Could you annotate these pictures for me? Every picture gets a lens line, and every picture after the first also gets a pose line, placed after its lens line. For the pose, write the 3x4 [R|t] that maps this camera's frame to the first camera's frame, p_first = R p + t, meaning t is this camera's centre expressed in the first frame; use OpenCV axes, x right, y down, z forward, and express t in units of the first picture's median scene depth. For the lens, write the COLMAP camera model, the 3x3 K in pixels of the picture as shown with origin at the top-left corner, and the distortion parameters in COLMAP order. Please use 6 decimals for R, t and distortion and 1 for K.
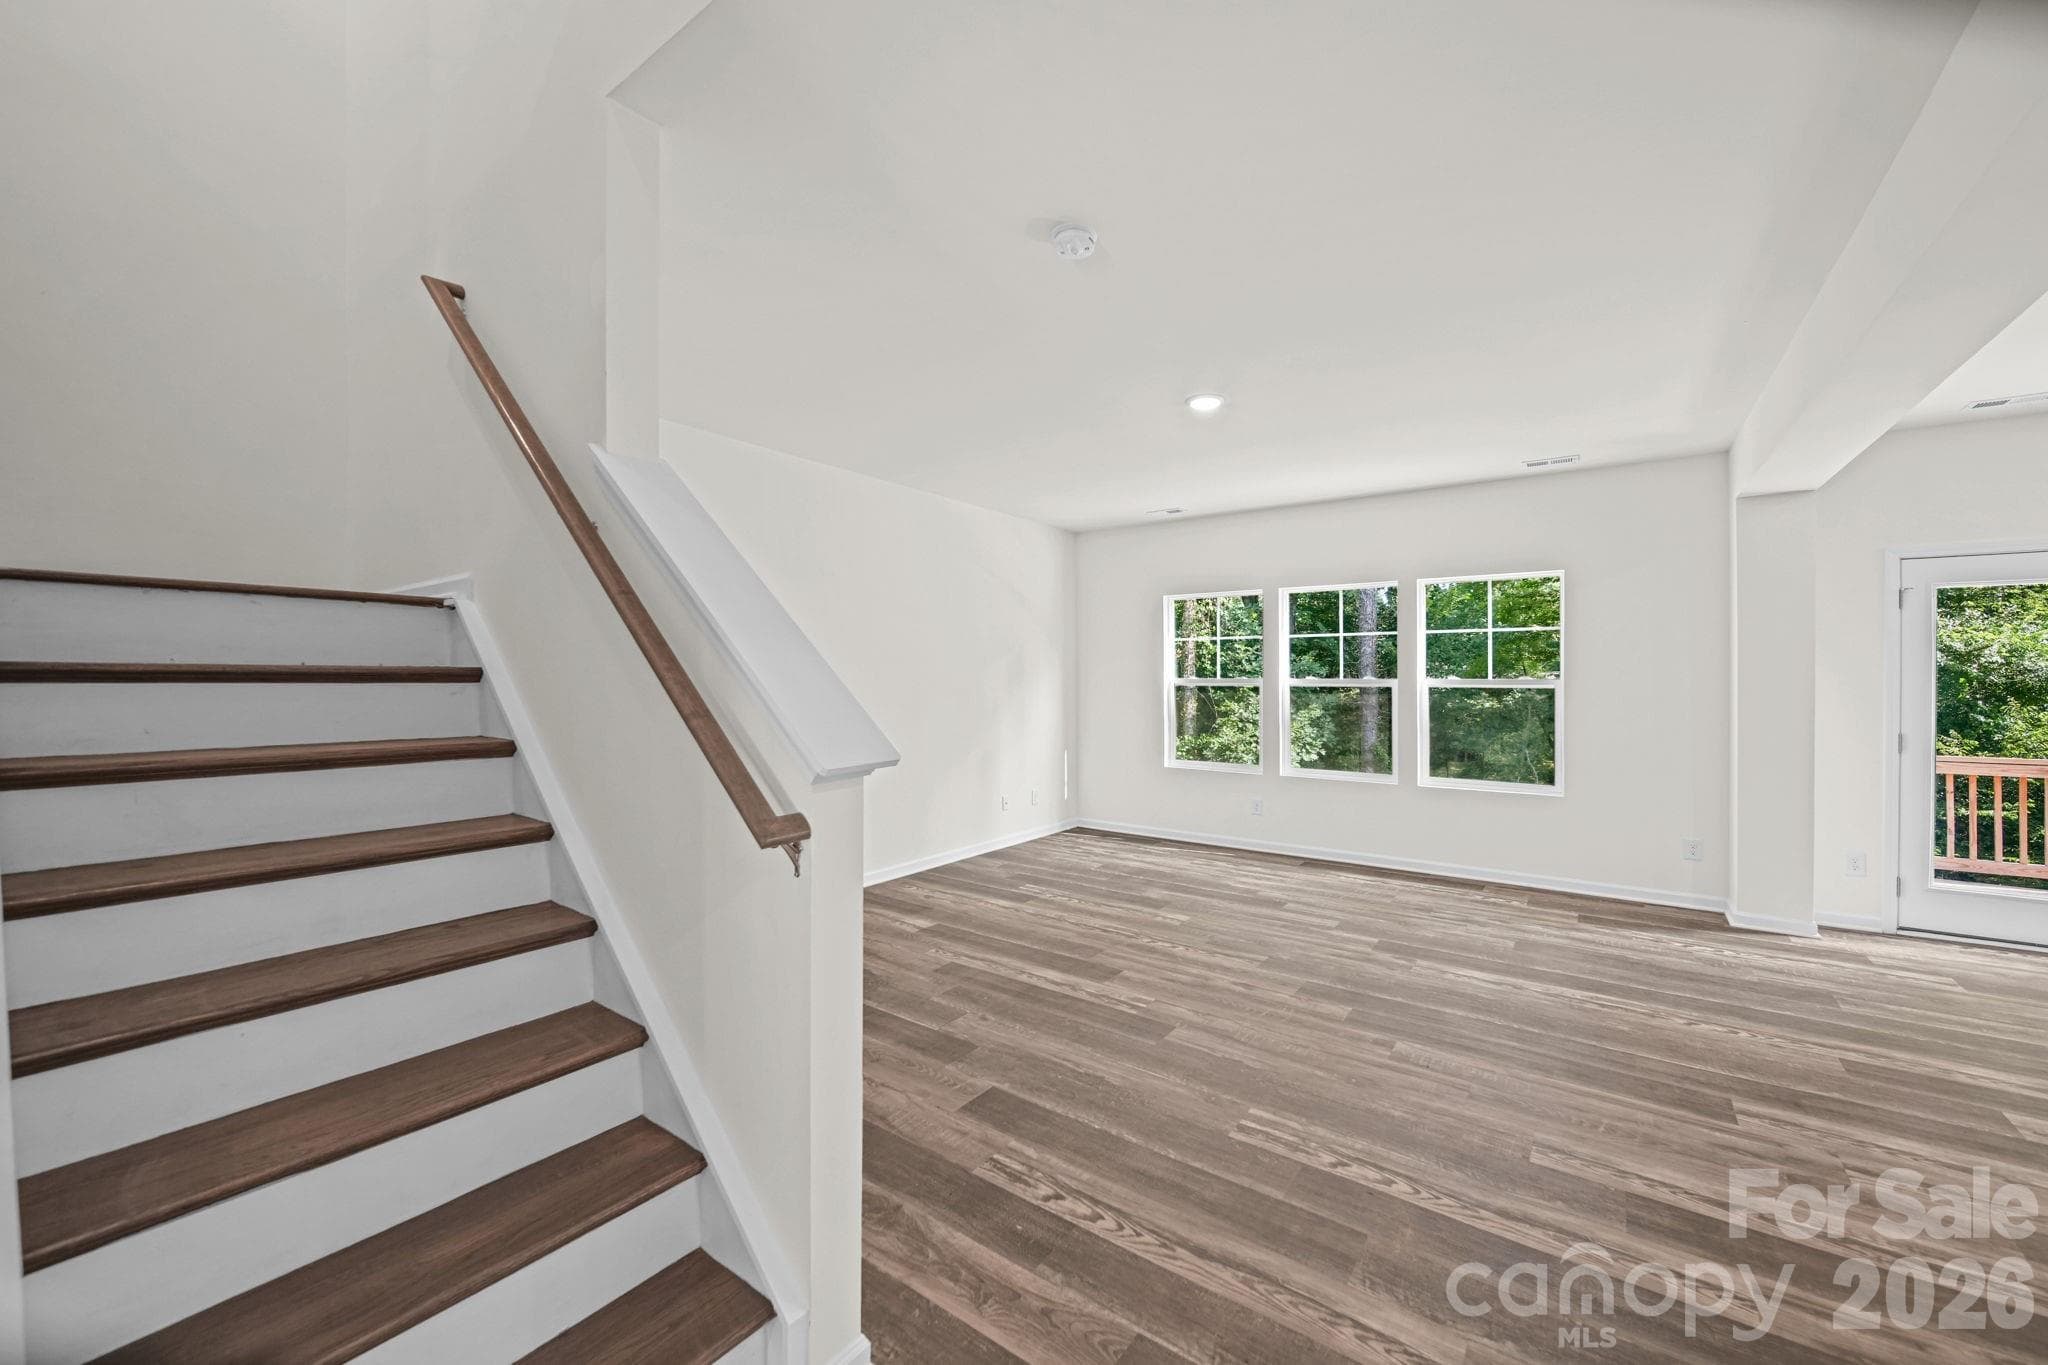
lens RADIAL K [[774.2, 0, 1065.0], [0, 774.2, 699.2], [0, 0, 1]] dist [-0.006324, 0.000853]
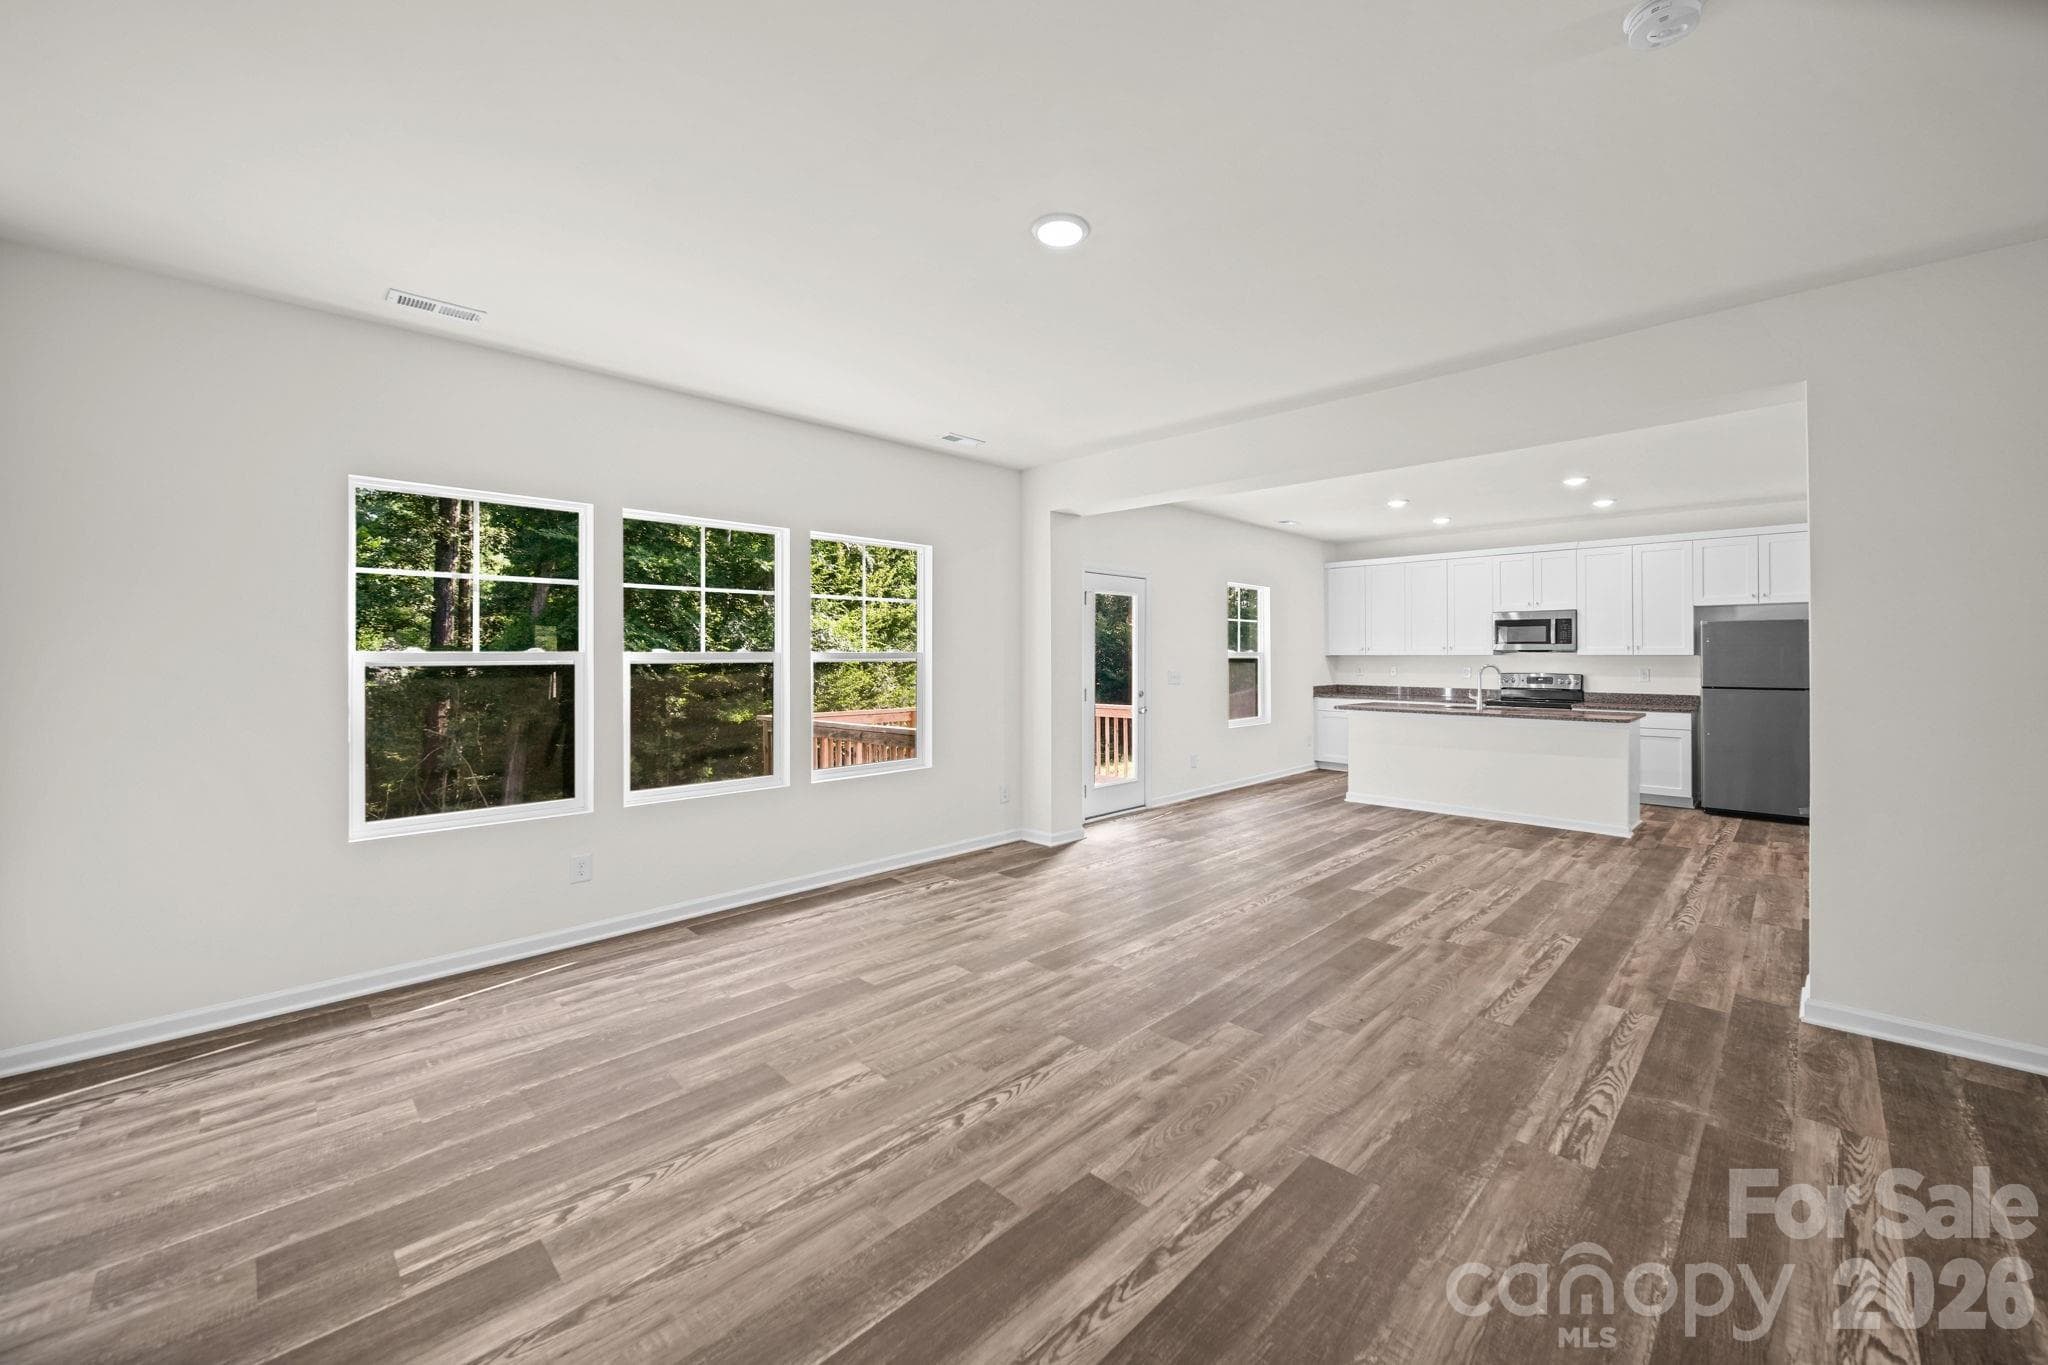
lens RADIAL K [[774.2, 0, 1062.6], [0, 774.2, 680.8], [0, 0, 1]] dist [-0.006324, 0.000853]
pose [[0.154394, -0.033531, 0.987440, -0.445029], [0.025173, 0.999233, 0.029995, -0.022689], [-0.987689, 0.020225, 0.155120, 0.876108]]
